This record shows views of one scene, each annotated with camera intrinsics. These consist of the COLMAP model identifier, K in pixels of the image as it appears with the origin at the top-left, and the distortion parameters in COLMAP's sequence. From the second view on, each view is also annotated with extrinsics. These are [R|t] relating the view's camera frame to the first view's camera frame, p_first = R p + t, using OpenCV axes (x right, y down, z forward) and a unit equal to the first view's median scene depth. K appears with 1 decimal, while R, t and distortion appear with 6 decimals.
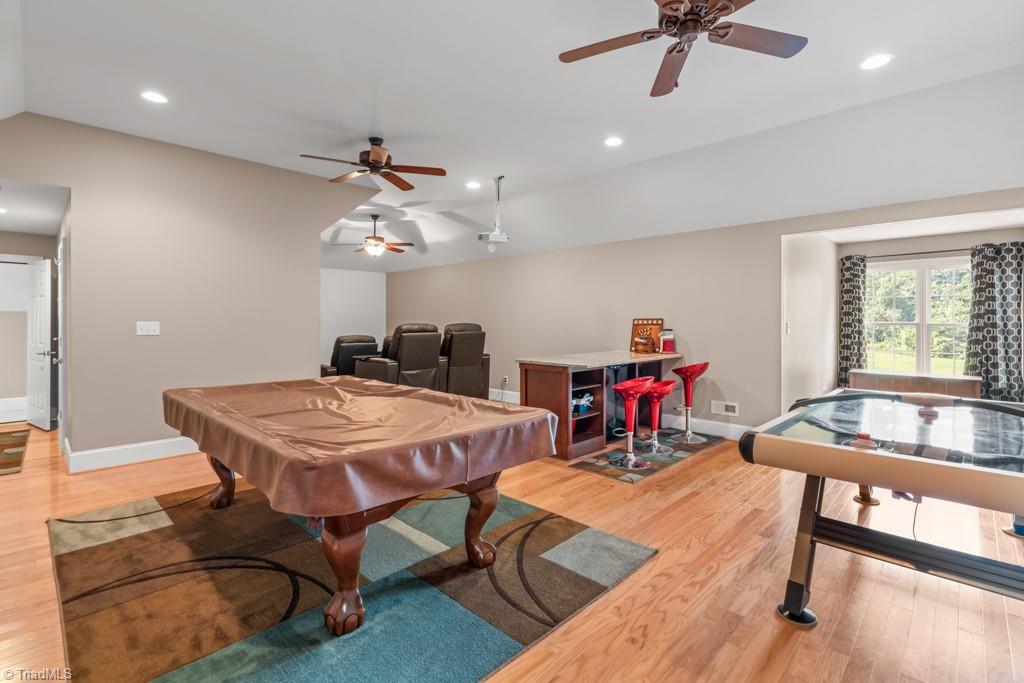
lens RADIAL K [[461.7, 0, 512.4], [0, 461.7, 320.5], [0, 0, 1]] dist [-0.000143, -0.000103]
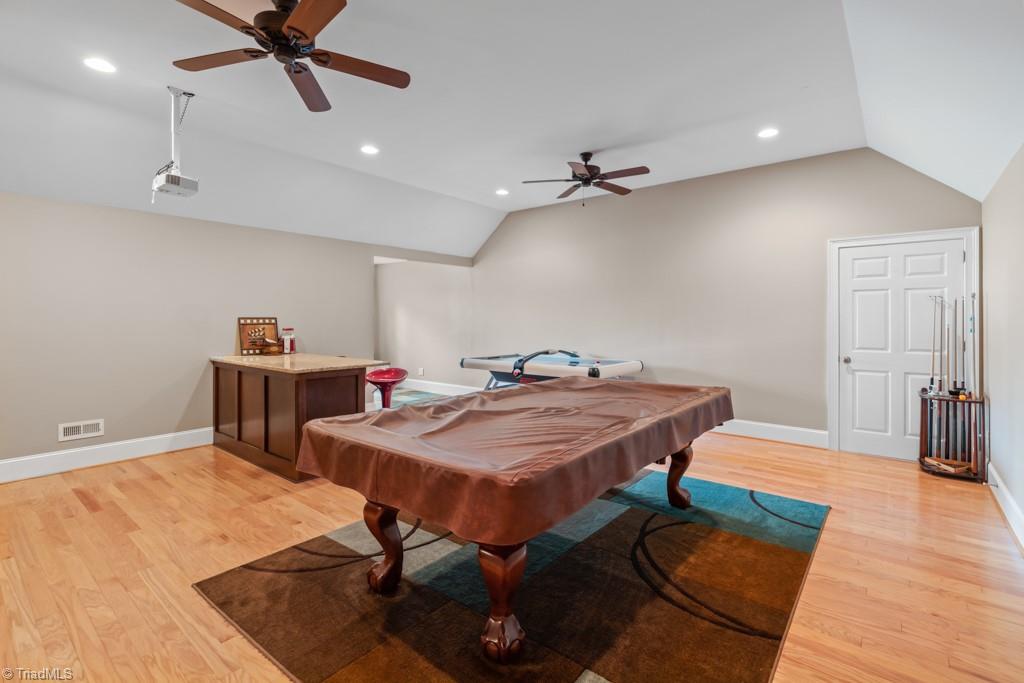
lens RADIAL K [[461.7, 0, 512.4], [0, 461.7, 320.5], [0, 0, 1]] dist [-0.000143, -0.000103]
pose [[-0.065202, -0.004144, 0.997863, -0.641723], [-0.004847, 0.999981, 0.003836, -0.004146], [-0.997860, -0.004587, -0.065221, 0.553897]]
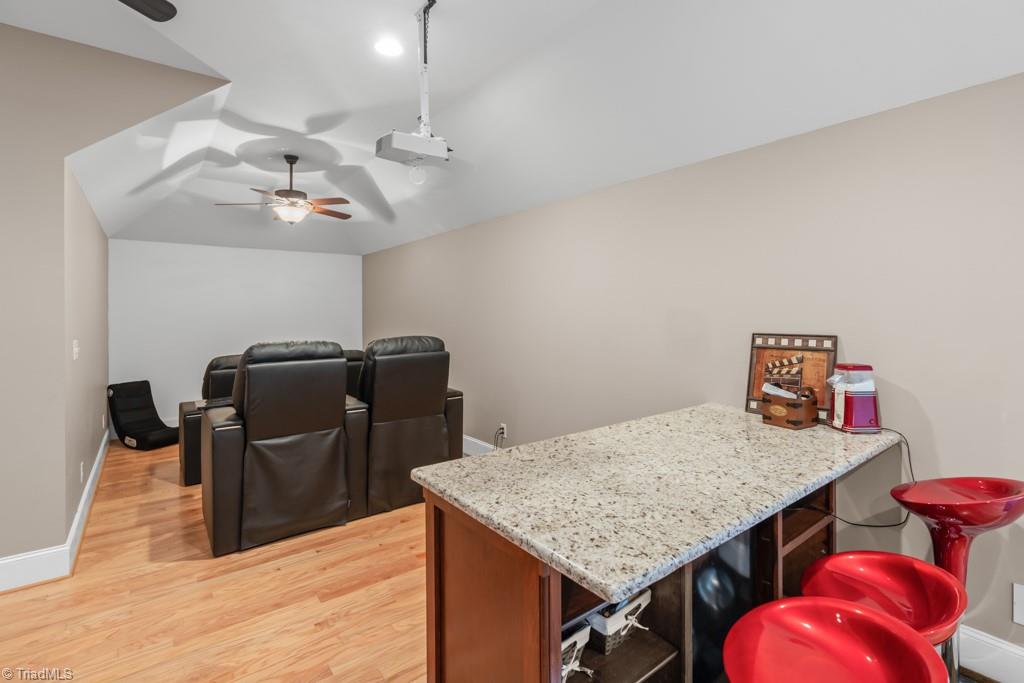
lens RADIAL K [[467.6, 0, 514.6], [0, 467.6, 314.7], [0, 0, 1]] dist [0.000626, 0.000309]
pose [[0.990285, -0.004922, -0.138963, 0.104505], [0.005951, 0.999958, 0.006991, -0.025960], [0.138922, -0.007750, 0.990273, 0.545731]]
